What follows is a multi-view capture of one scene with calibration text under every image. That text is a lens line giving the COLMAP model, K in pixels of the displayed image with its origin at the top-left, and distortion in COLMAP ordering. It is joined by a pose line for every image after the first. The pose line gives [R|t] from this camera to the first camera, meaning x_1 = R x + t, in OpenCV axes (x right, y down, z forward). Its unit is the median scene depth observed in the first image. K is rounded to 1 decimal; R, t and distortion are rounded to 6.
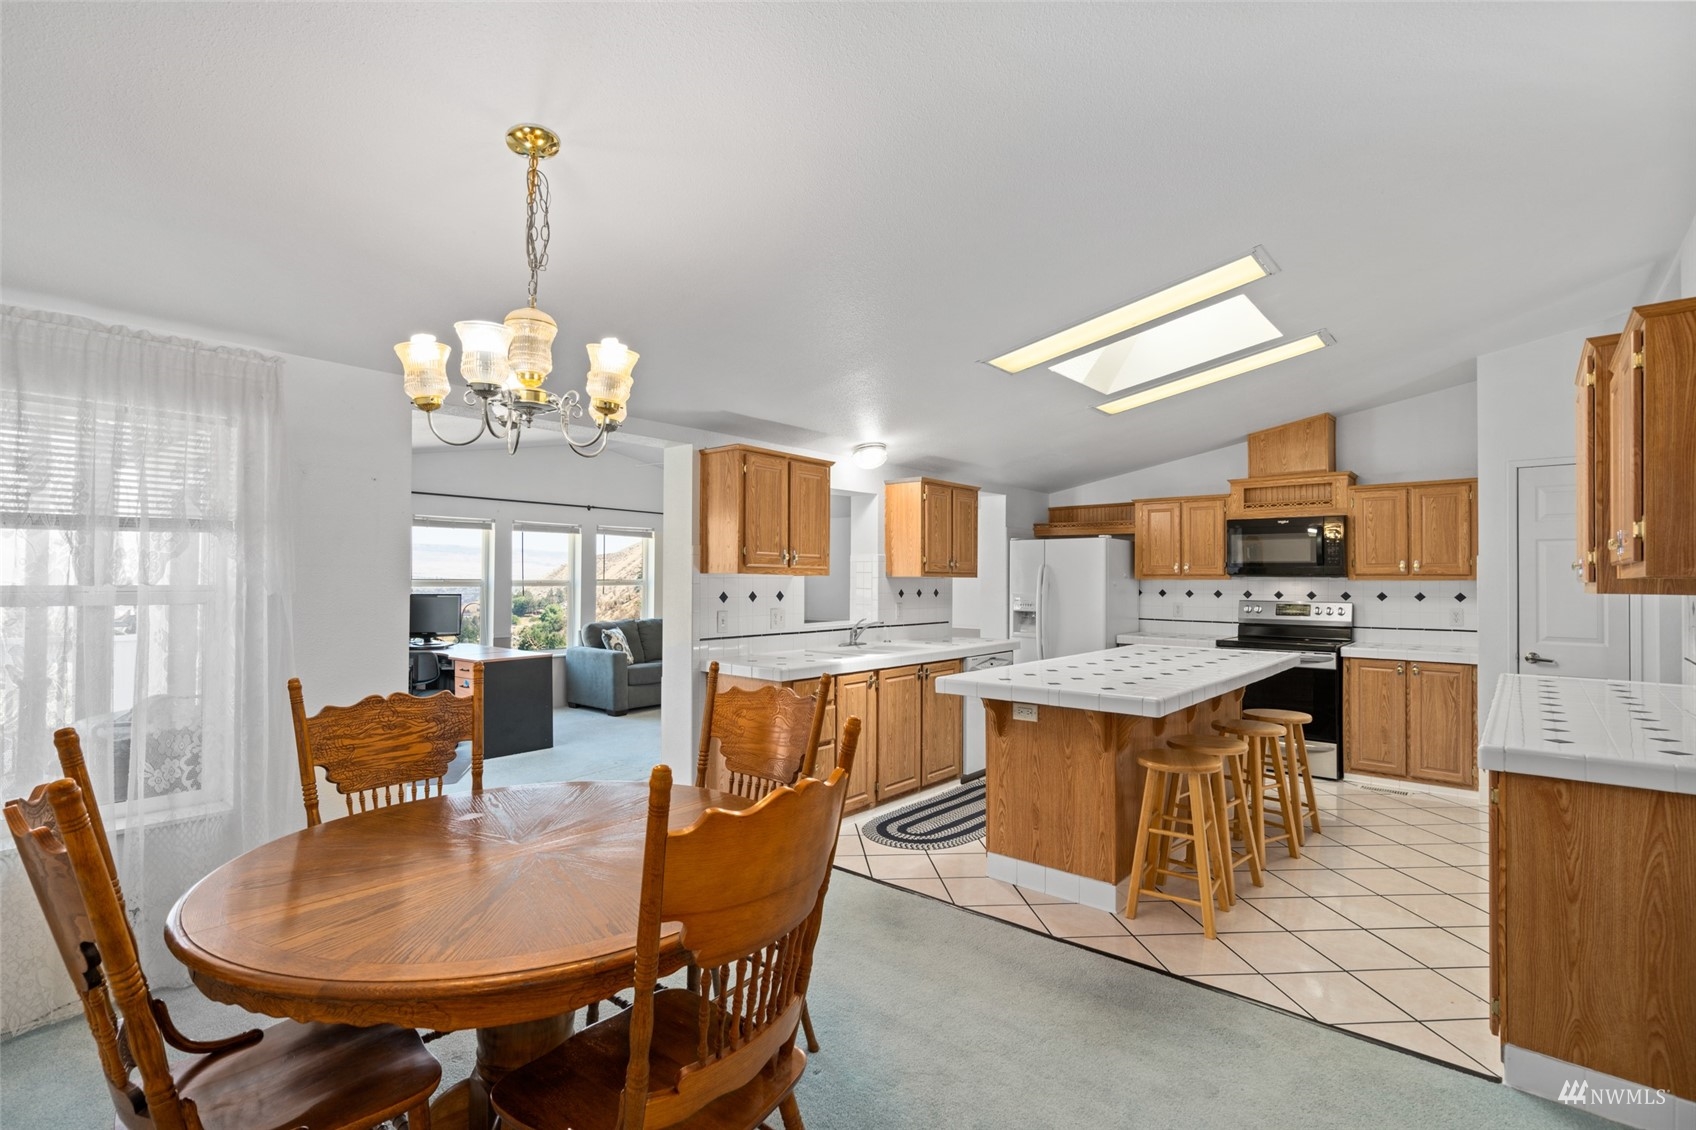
lens RADIAL K [[818.6, 0, 831.4], [0, 818.6, 565.1], [0, 0, 1]] dist [0.002943, 0.000225]
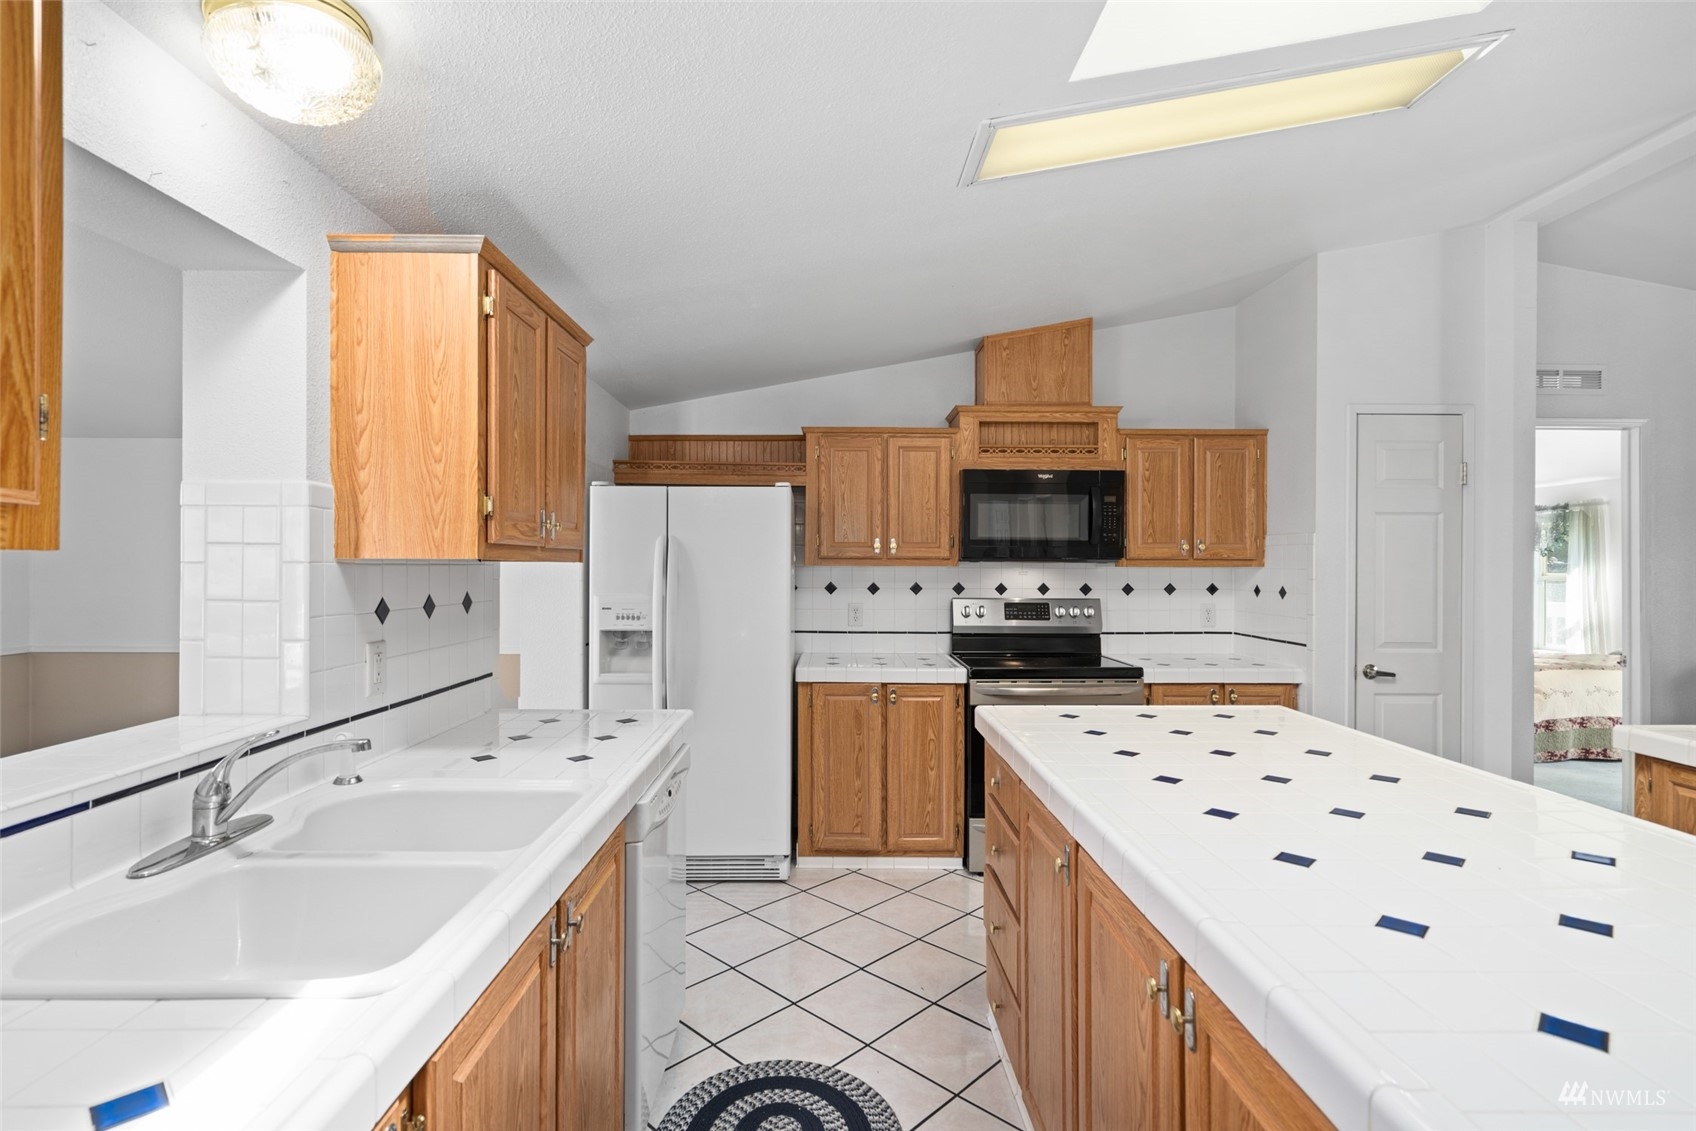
lens RADIAL K [[820.4, 0, 848.0], [0, 820.4, 565.5], [0, 0, 1]] dist [0.012447, 0.000719]
pose [[0.737007, -0.001358, 0.675884, 0.001705], [-0.012033, 0.999813, 0.015130, 0.009906], [-0.675778, -0.019284, 0.736853, 0.666387]]
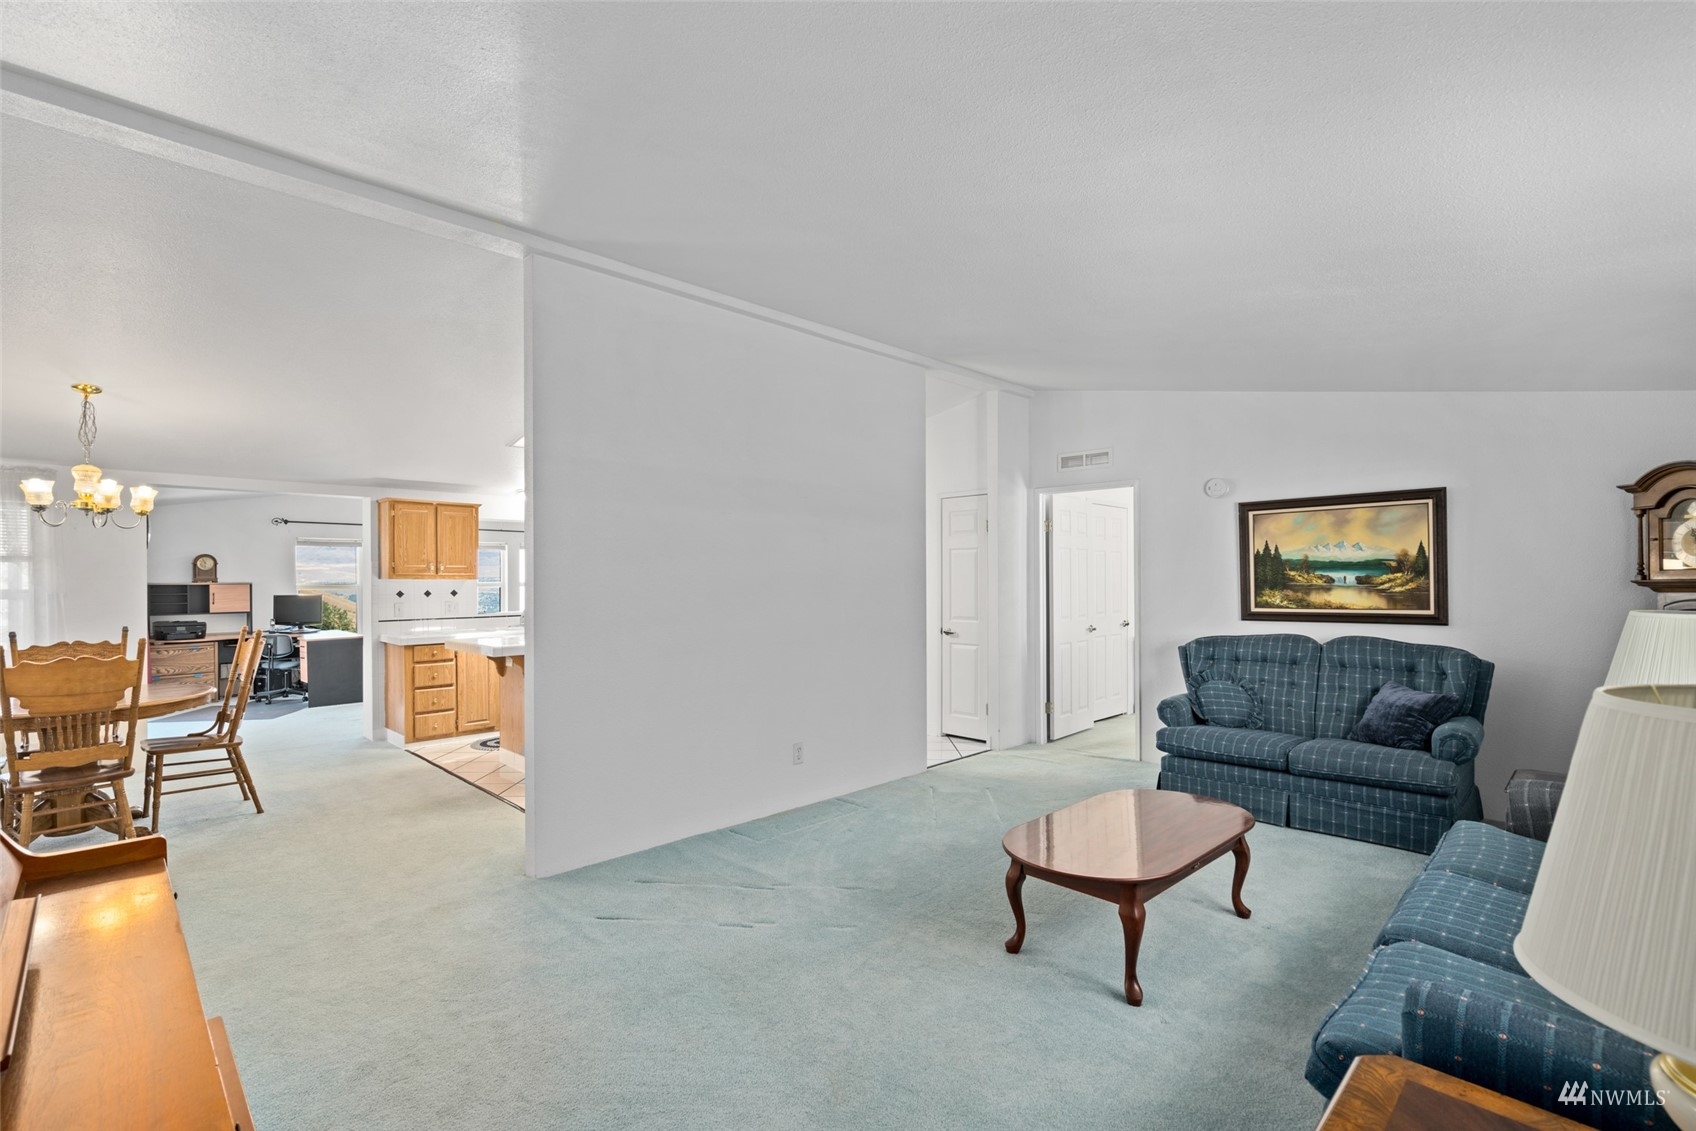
lens RADIAL K [[796.1, 0, 841.9], [0, 796.1, 570.5], [0, 0, 1]] dist [-0.036489, 0.012457]
pose [[0.997434, -0.011095, -0.070732, 0.667938], [0.011512, 0.999919, 0.005487, -0.003504], [0.070665, -0.006287, 0.997480, -0.354235]]
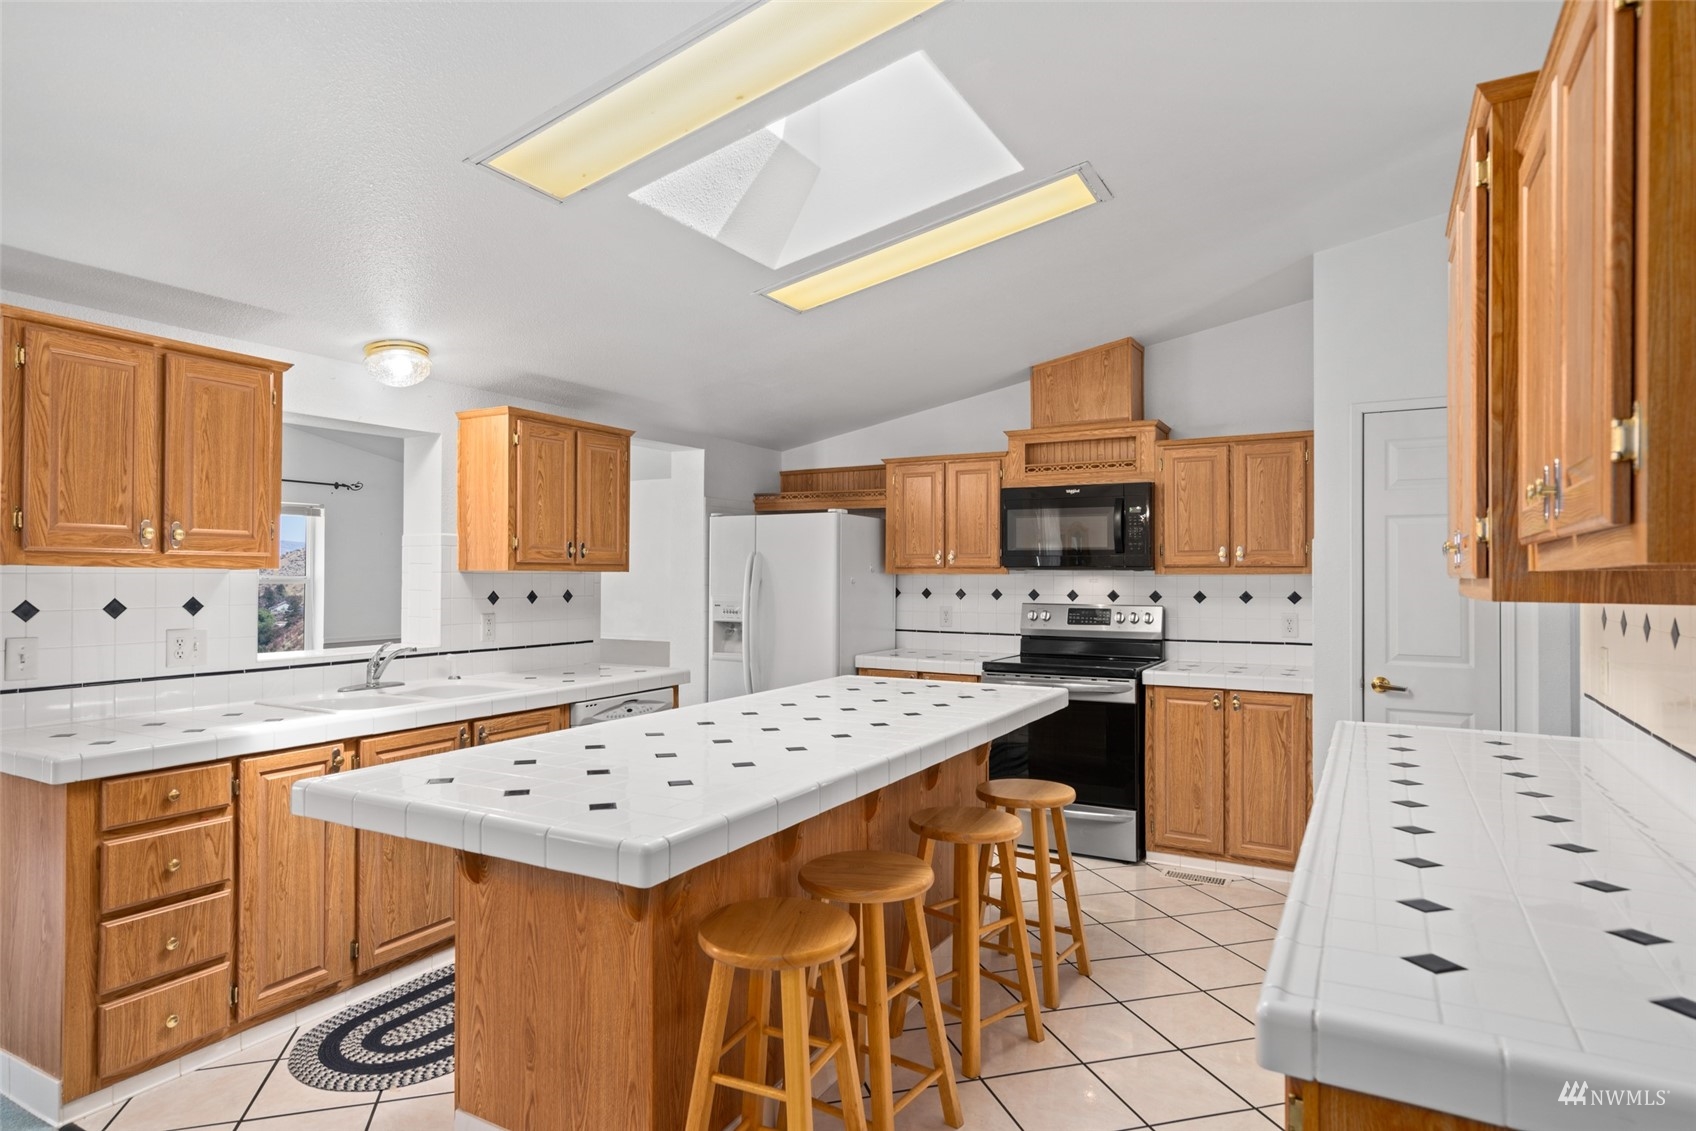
lens RADIAL K [[967.6, 0, 849.6], [0, 967.6, 561.4], [0, 0, 1]] dist [0.000665, 0.000818]
pose [[0.979162, -0.000055, 0.203080, 0.209490], [-0.000790, 0.999991, 0.004079, 0.004071], [-0.203079, -0.004154, 0.979154, 0.244776]]
